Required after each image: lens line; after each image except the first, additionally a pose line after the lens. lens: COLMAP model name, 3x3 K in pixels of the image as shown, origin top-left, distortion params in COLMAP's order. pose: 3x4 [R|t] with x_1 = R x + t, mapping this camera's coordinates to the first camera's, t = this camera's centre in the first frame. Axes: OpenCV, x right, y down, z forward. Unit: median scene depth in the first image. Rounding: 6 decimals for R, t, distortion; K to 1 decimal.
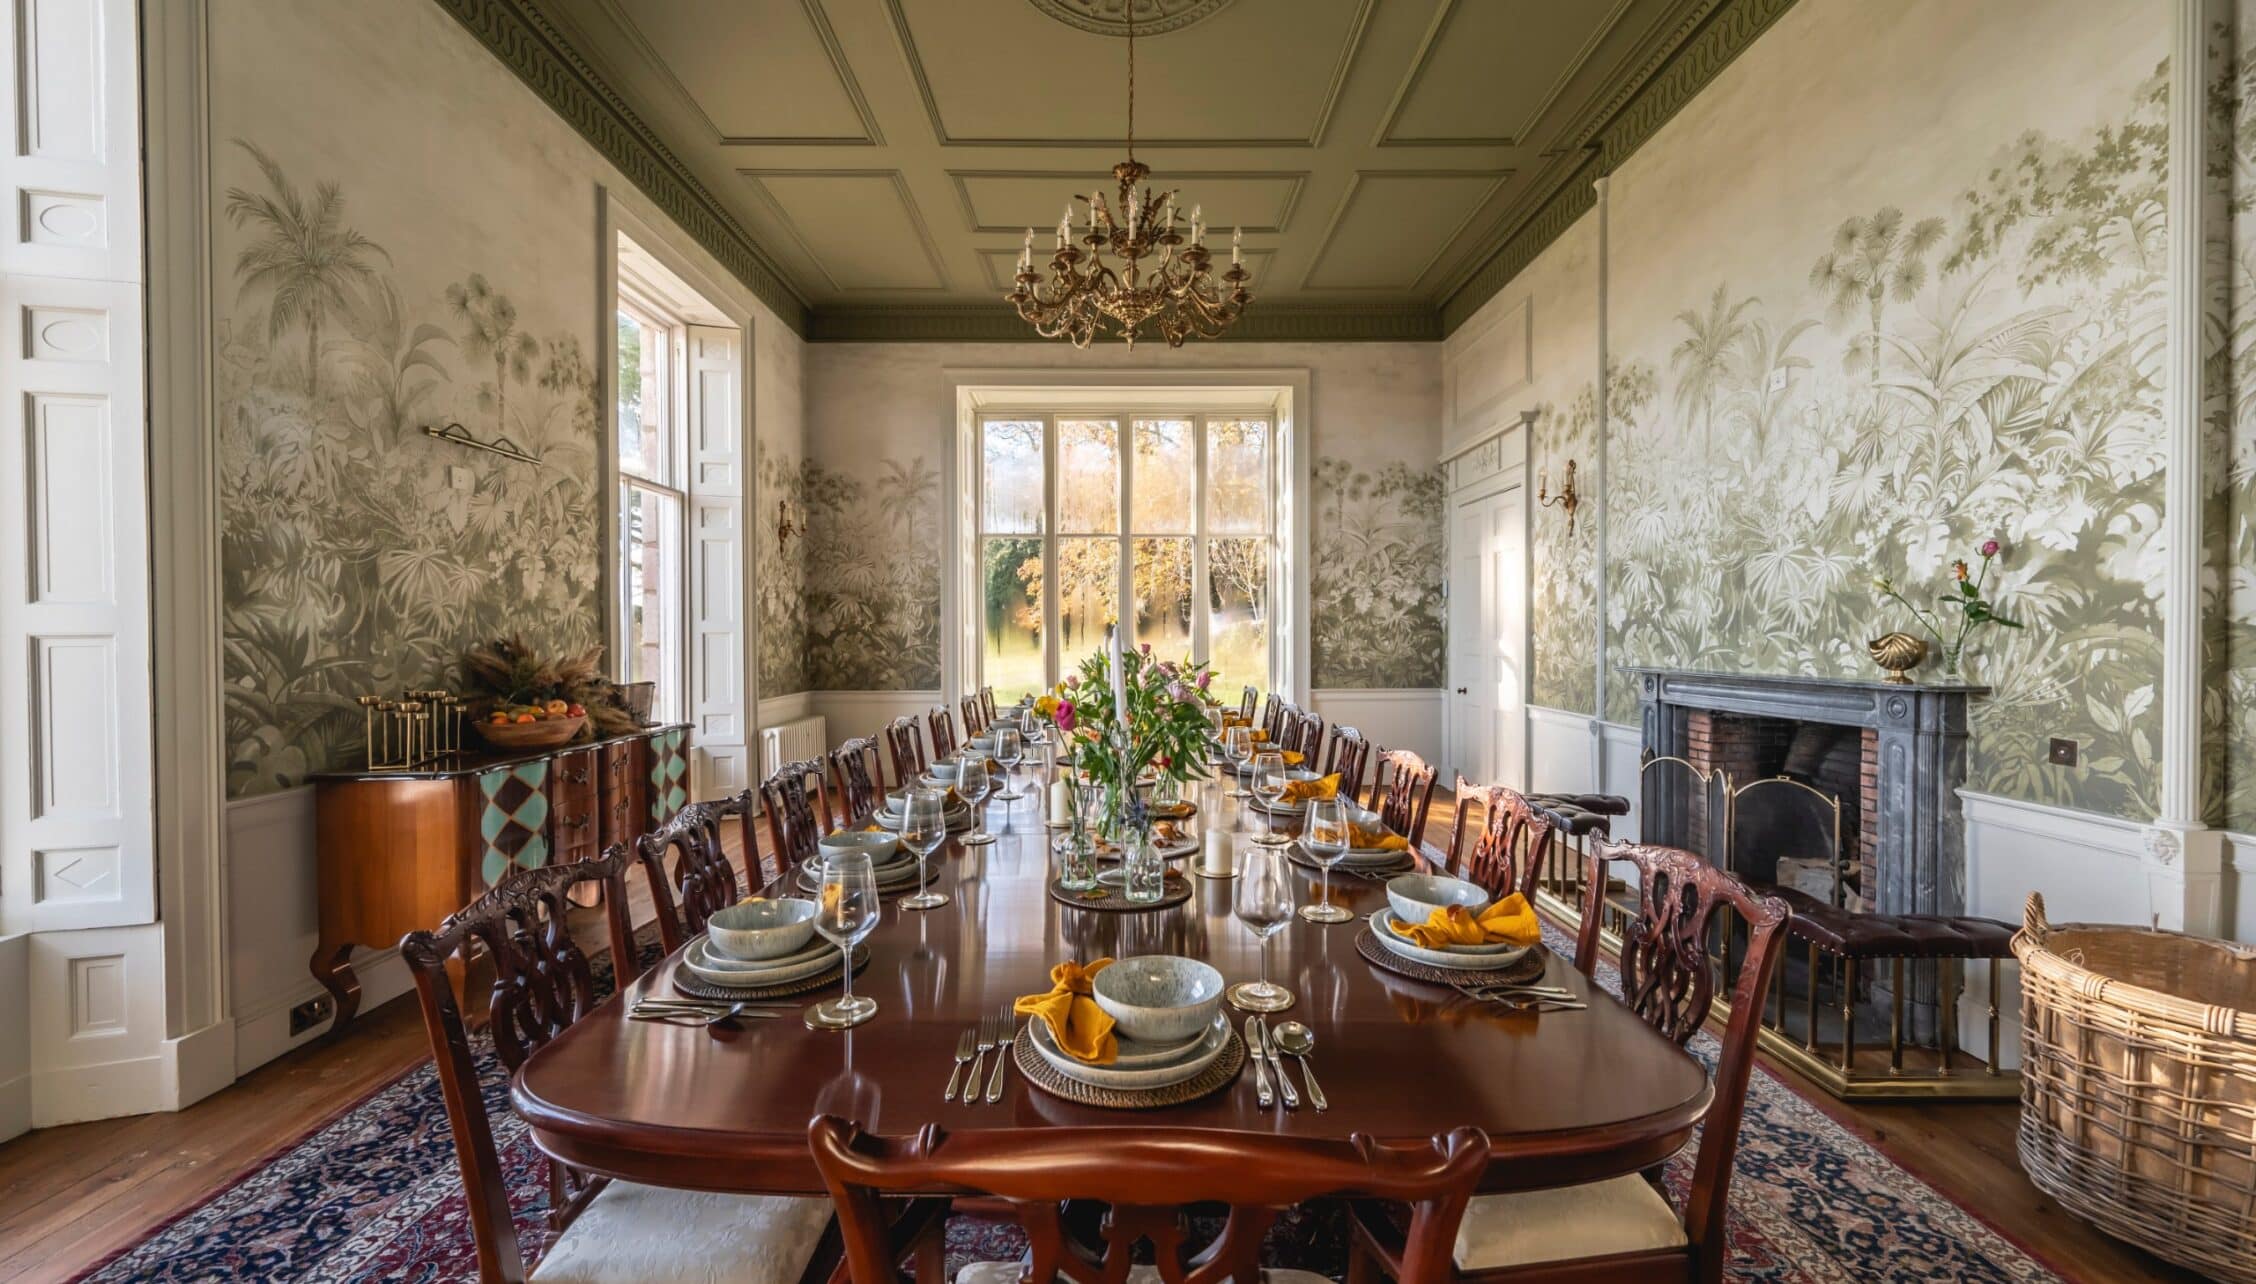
lens RADIAL K [[904.5, 0, 1136.5], [0, 904.5, 642.7], [0, 0, 1]] dist [-0.000928, -0.000436]
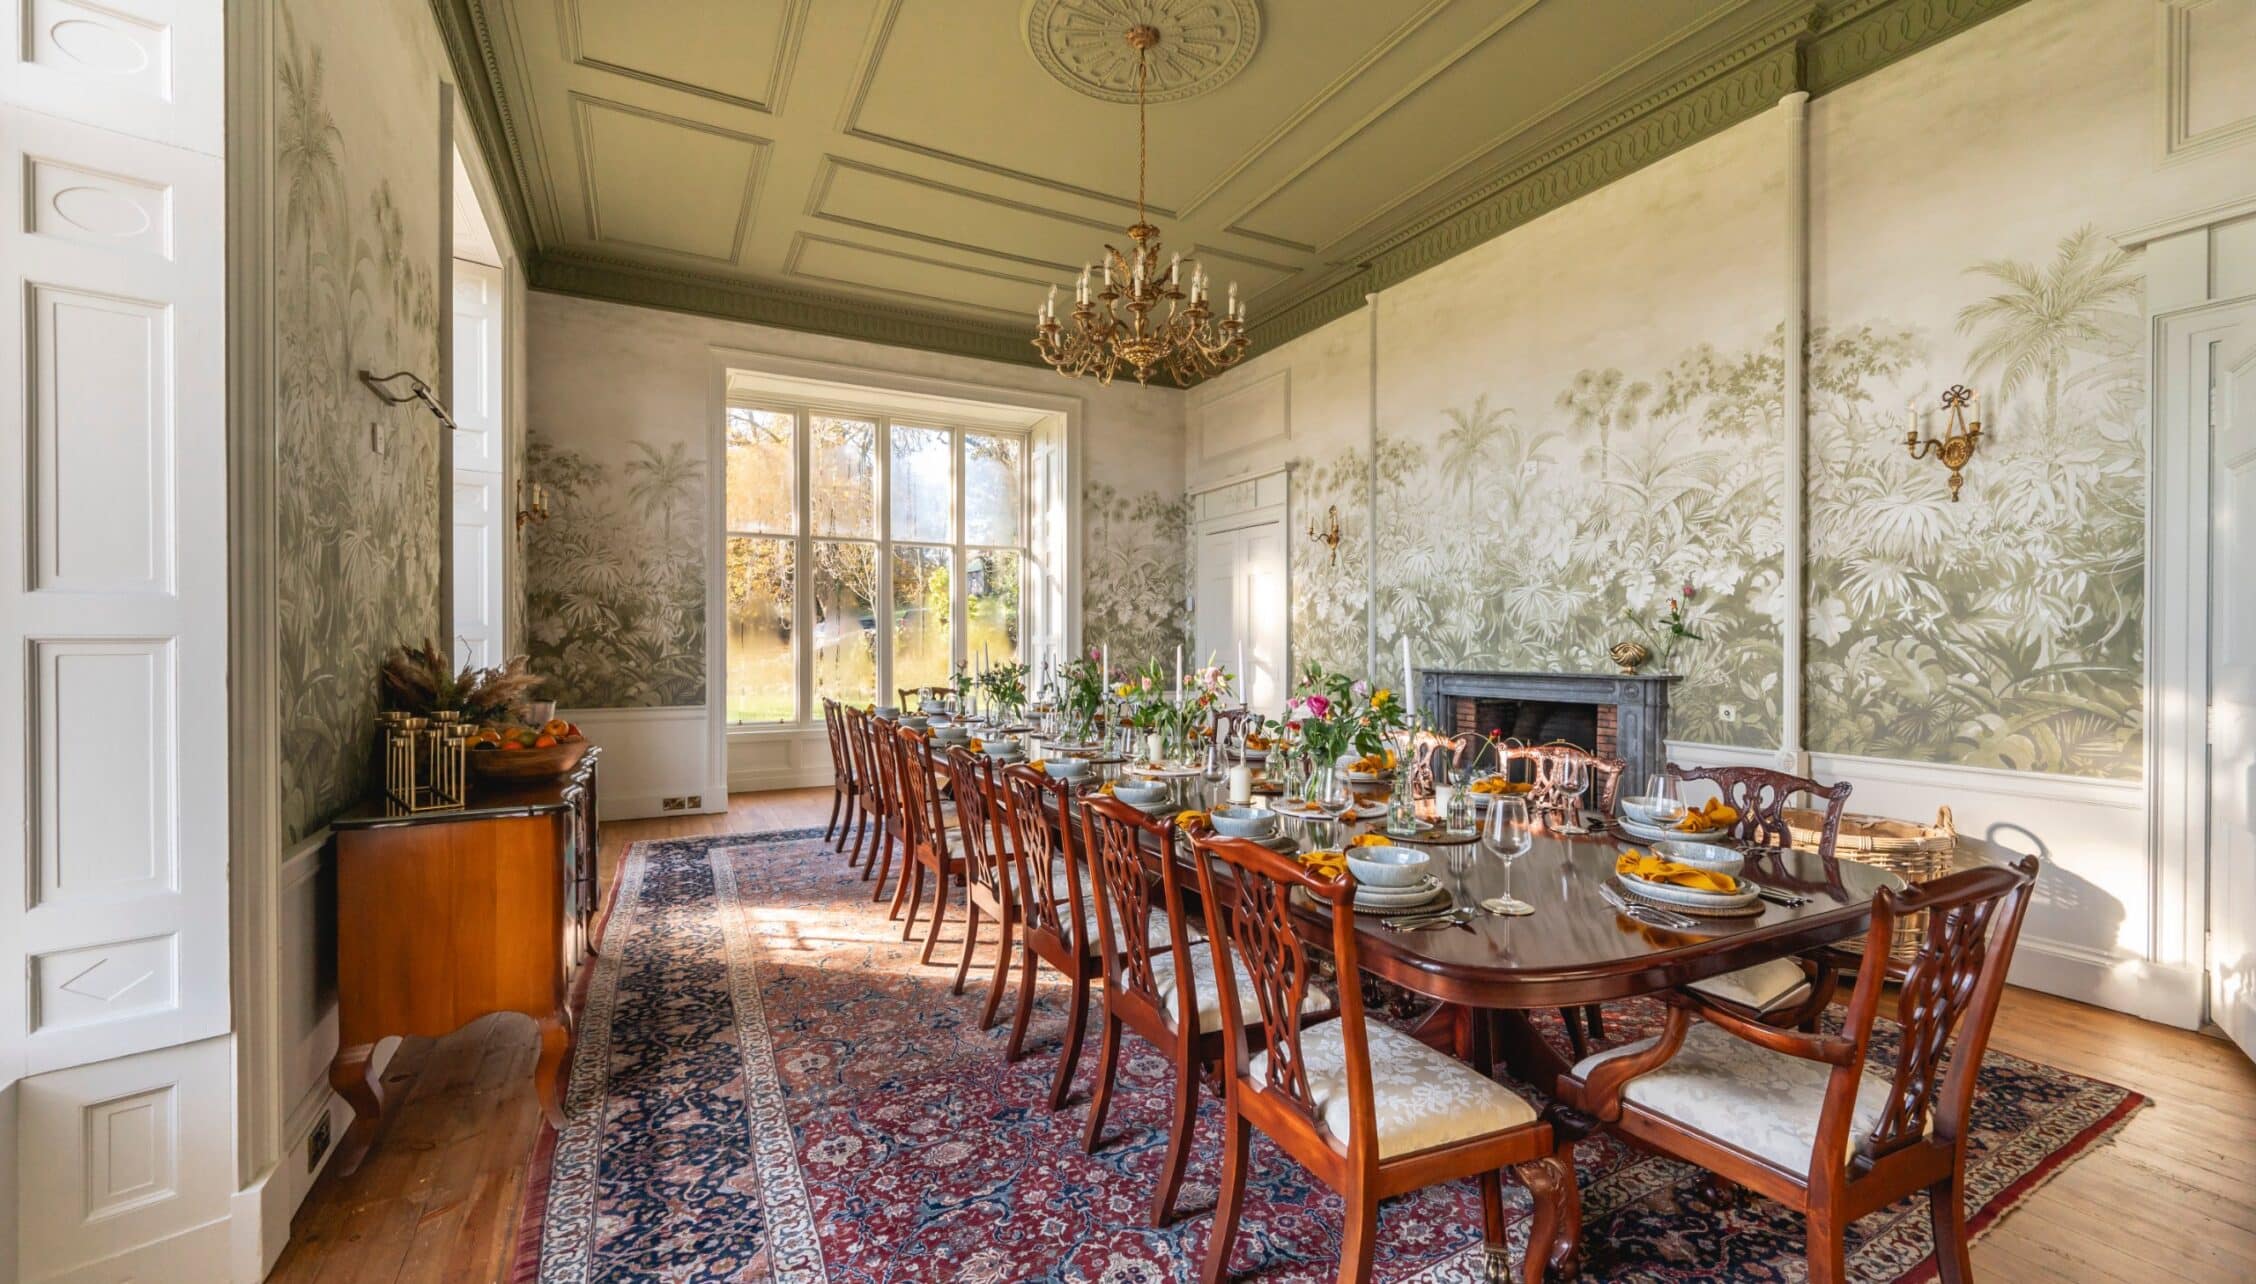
lens RADIAL K [[904.5, 0, 1160.3], [0, 904.5, 645.5], [0, 0, 1]] dist [-0.000928, -0.000436]
pose [[0.882571, 0.001248, 0.470177, -0.443642], [0.002360, 0.999972, -0.007086, 0.002095], [-0.470172, 0.007363, 0.882544, -0.000906]]
